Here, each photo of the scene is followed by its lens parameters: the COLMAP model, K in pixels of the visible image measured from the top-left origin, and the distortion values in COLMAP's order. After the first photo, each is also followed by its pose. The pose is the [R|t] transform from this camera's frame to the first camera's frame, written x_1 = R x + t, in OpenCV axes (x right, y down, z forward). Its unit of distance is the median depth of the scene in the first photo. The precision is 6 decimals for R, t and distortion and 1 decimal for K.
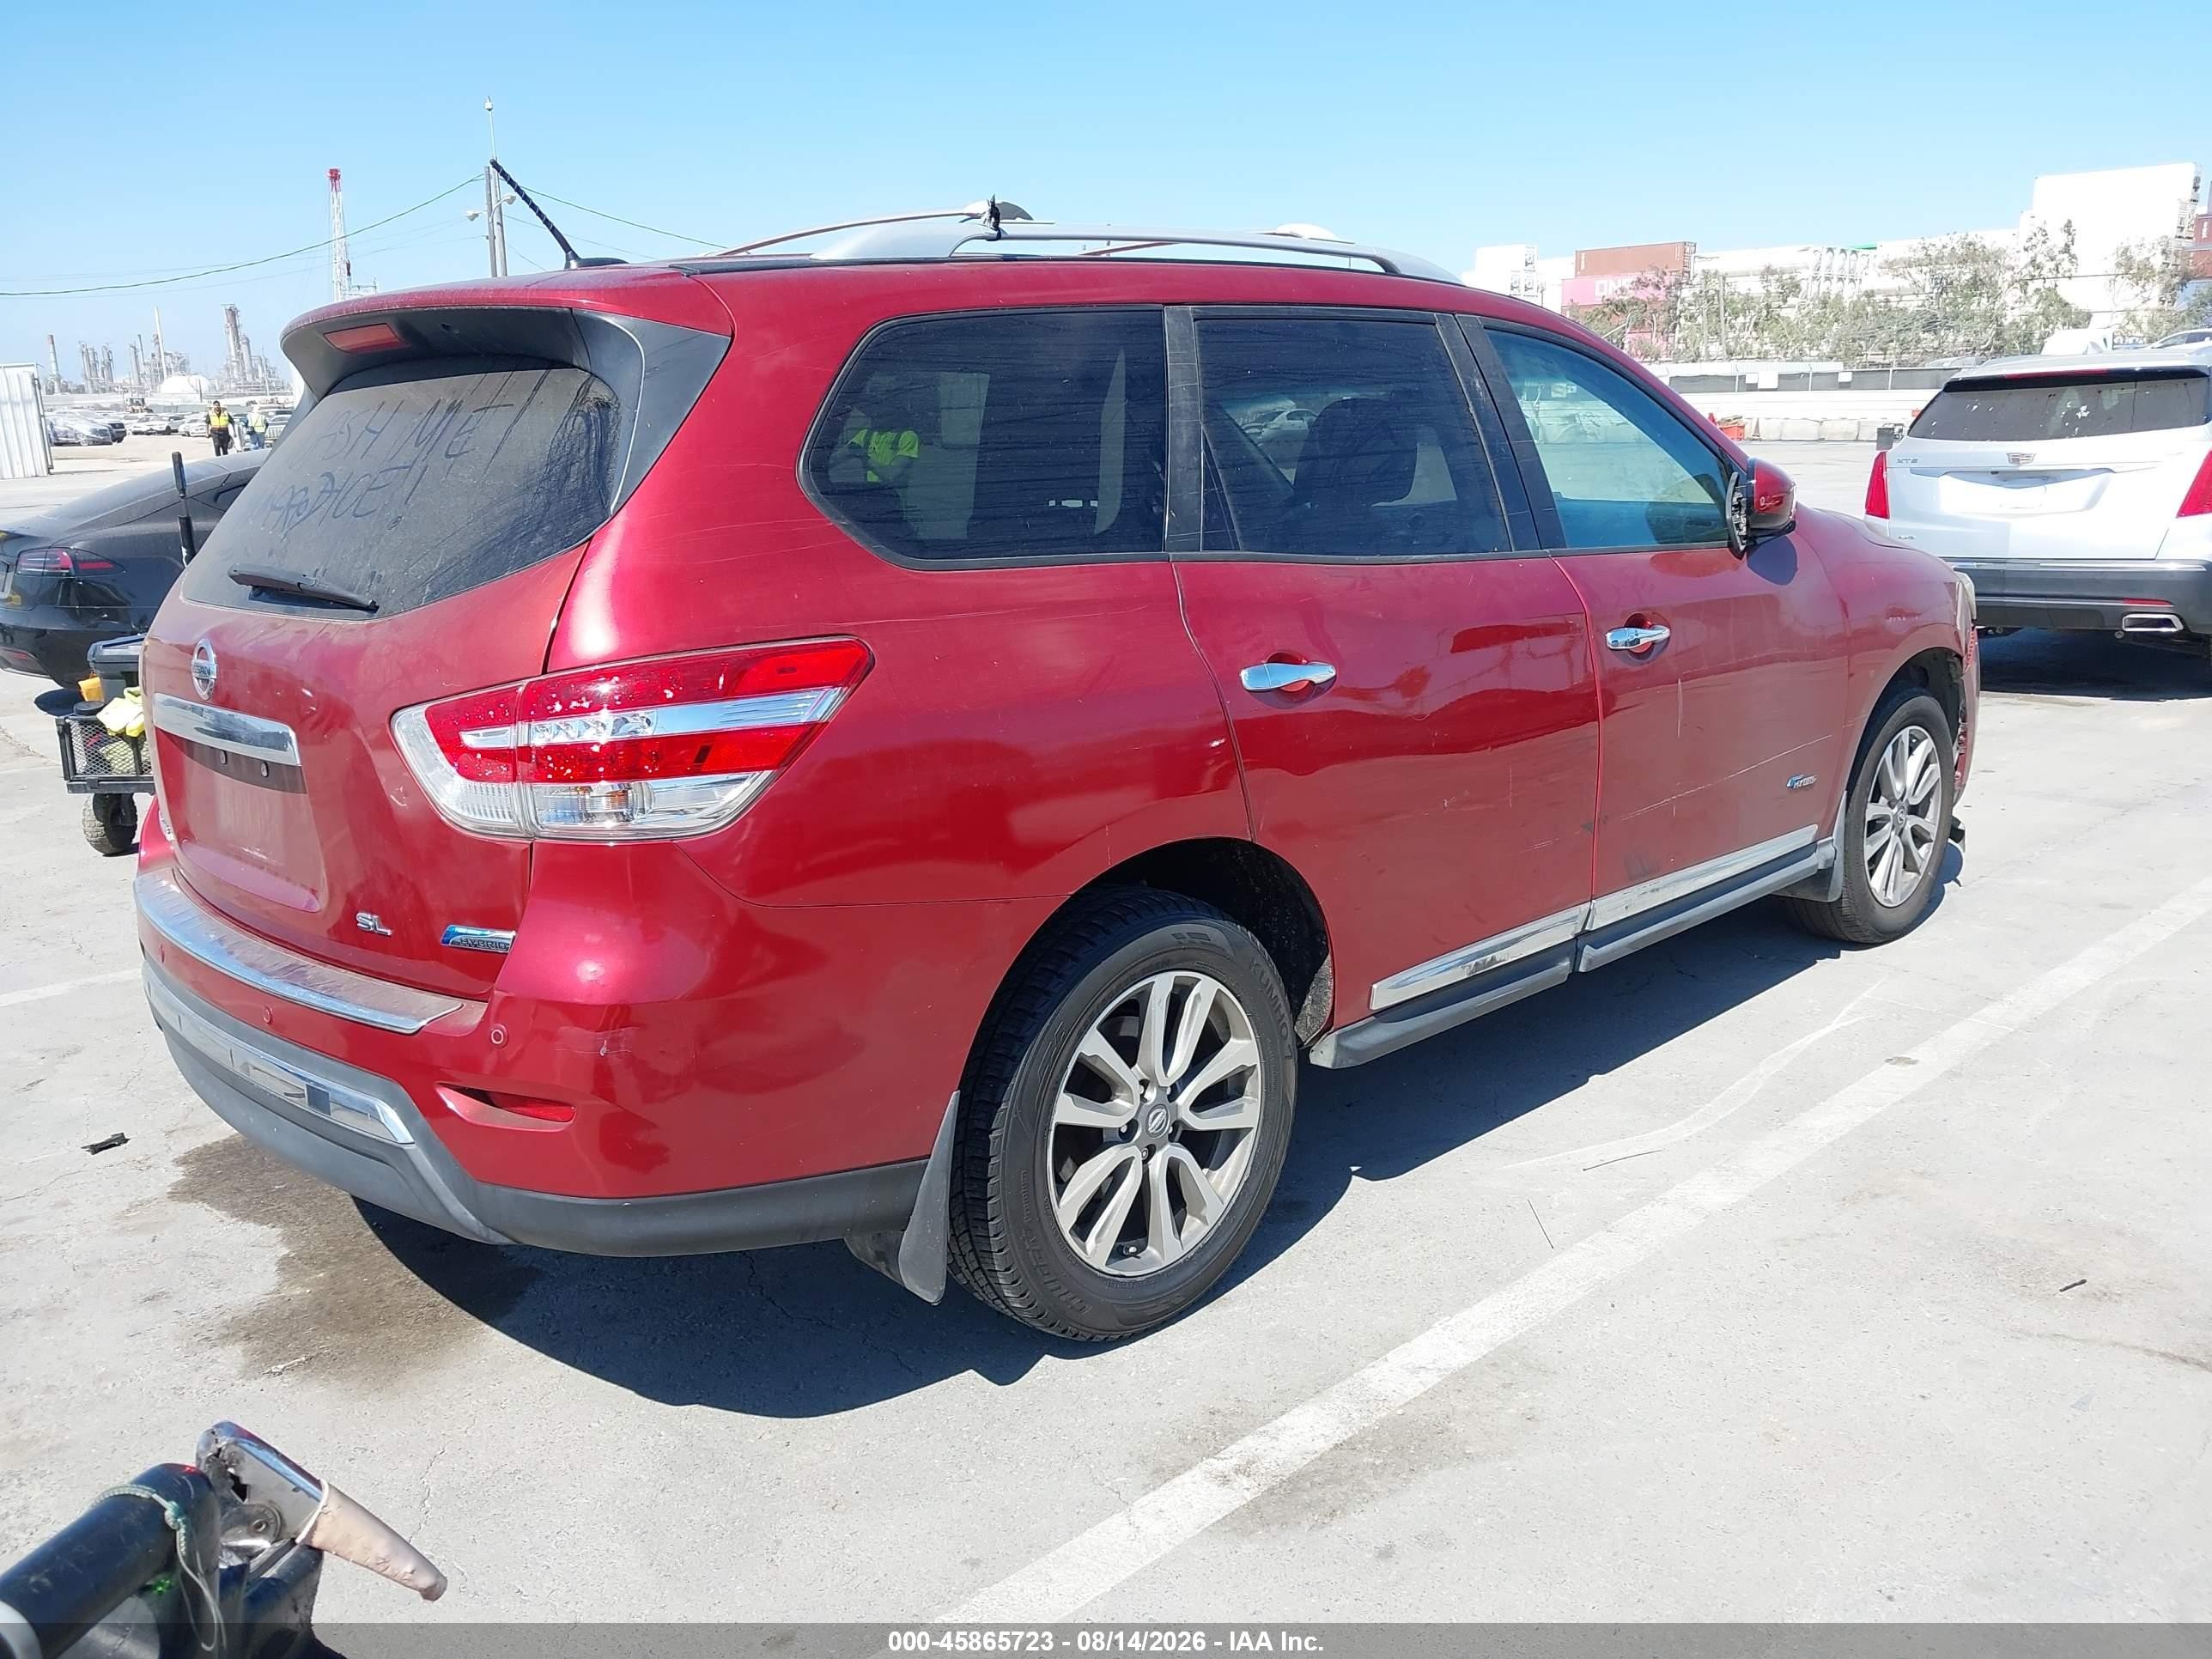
lens RADIAL K [[1793.1, 0, 1073.2], [0, 1793.1, 797.5], [0, 0, 1]] dist [0.008174, -0.001106]
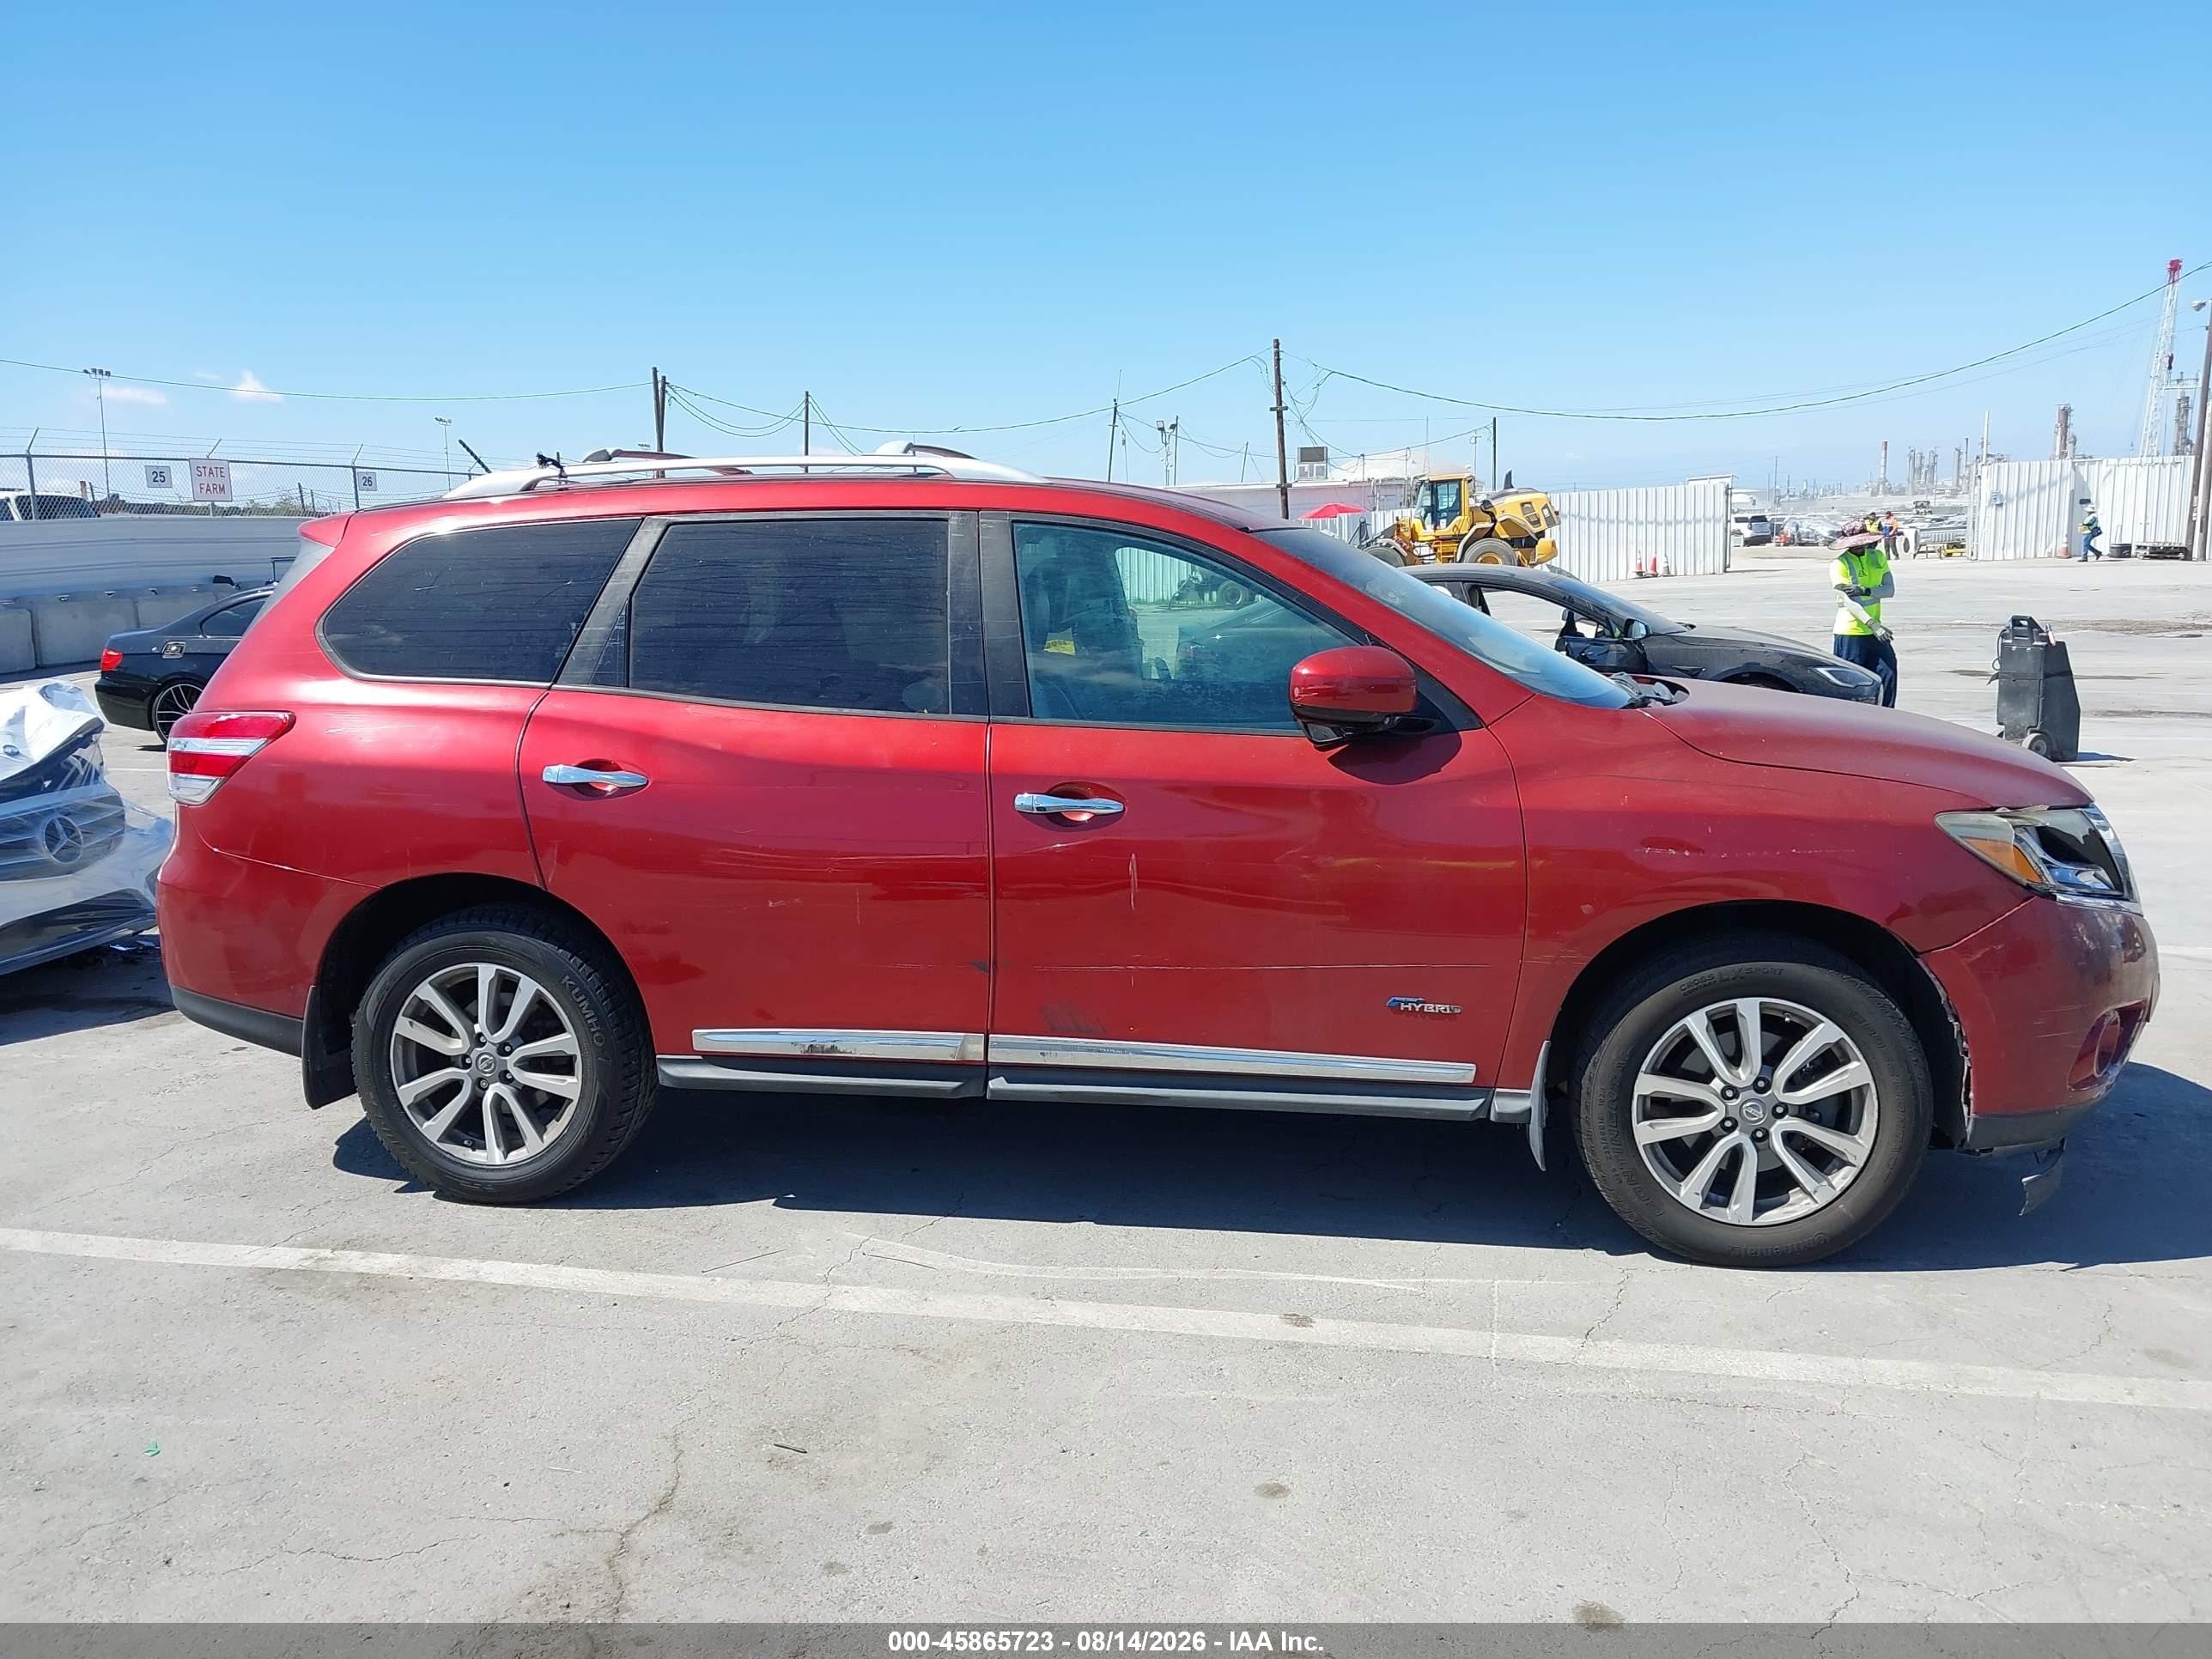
lens RADIAL K [[1732.1, 0, 1106.0], [0, 1732.1, 829.5], [0, 0, 1]] dist [0.008507, 0.003062]
pose [[0.578753, 0.140967, -0.803227, 1.308305], [-0.163644, 0.984988, 0.054955, -0.155943], [0.798915, 0.099638, 0.593133, 0.469319]]
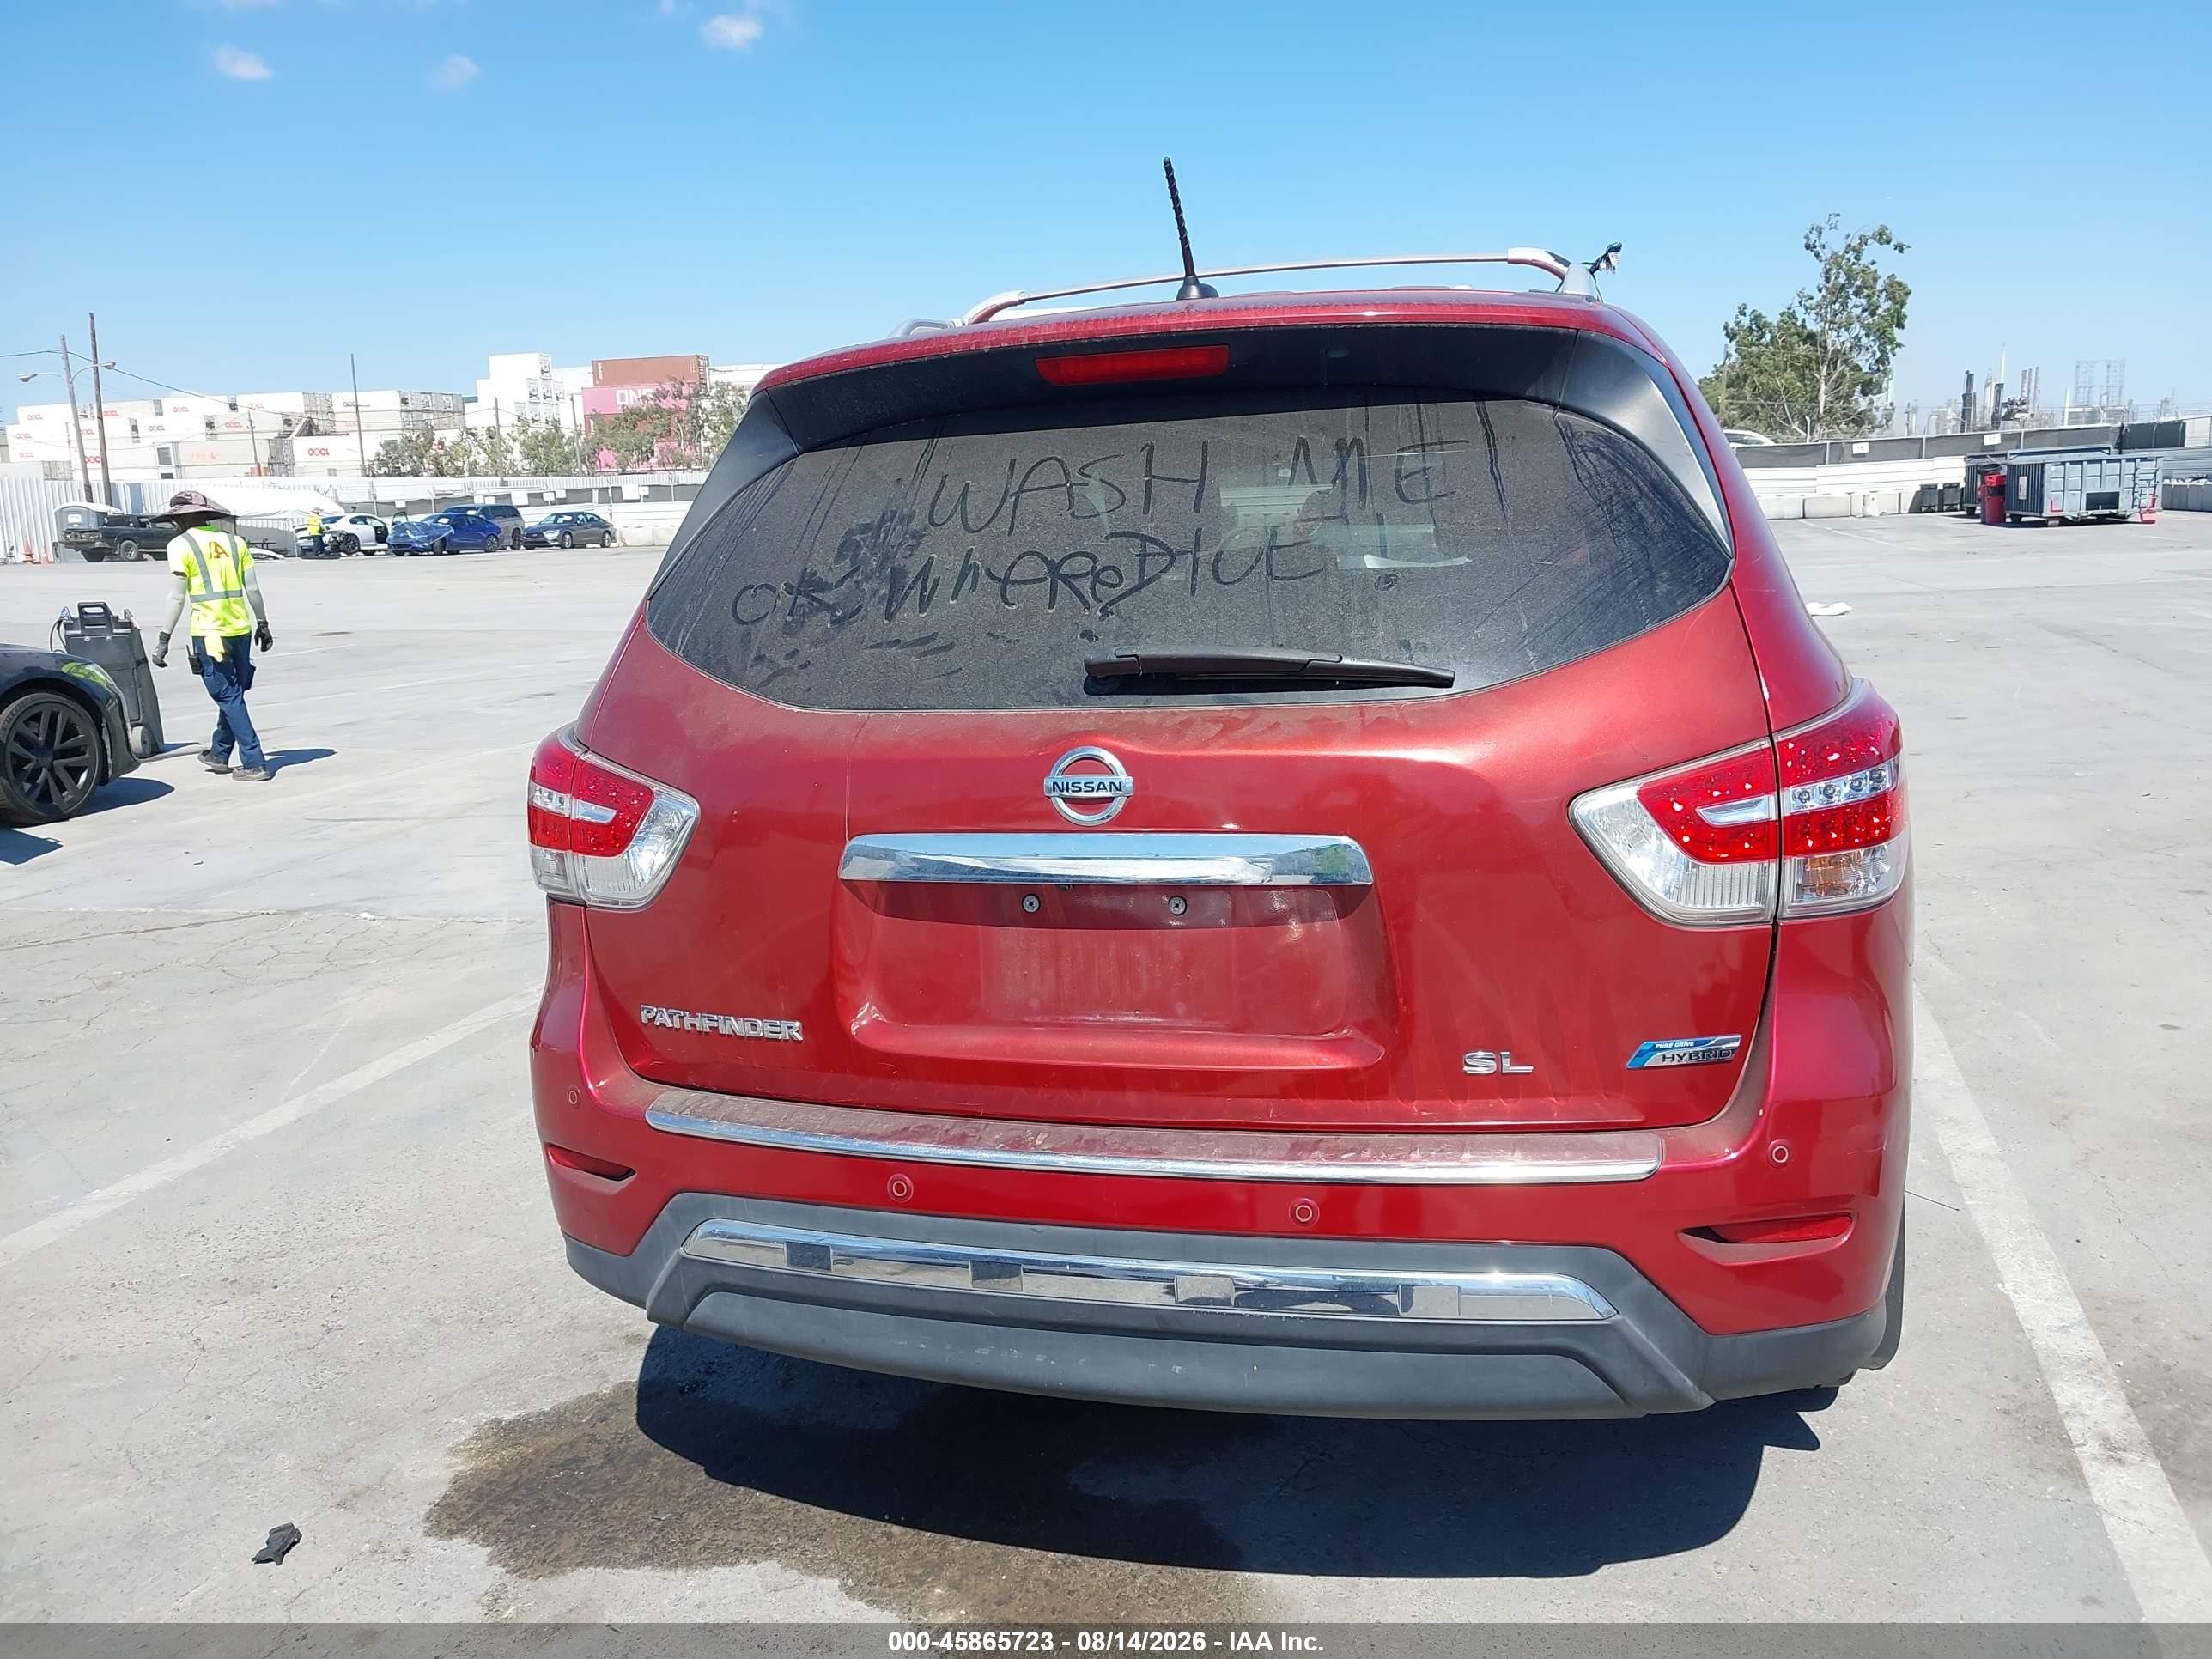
lens RADIAL K [[1811.4, 0, 1099.9], [0, 1811.4, 807.0], [0, 0, 1]] dist [-0.003624, -0.000180]
pose [[0.857857, -0.098573, 0.504346, -0.706249], [0.125859, 0.991842, -0.020224, -0.038740], [-0.498238, 0.080826, 0.863265, 0.273705]]
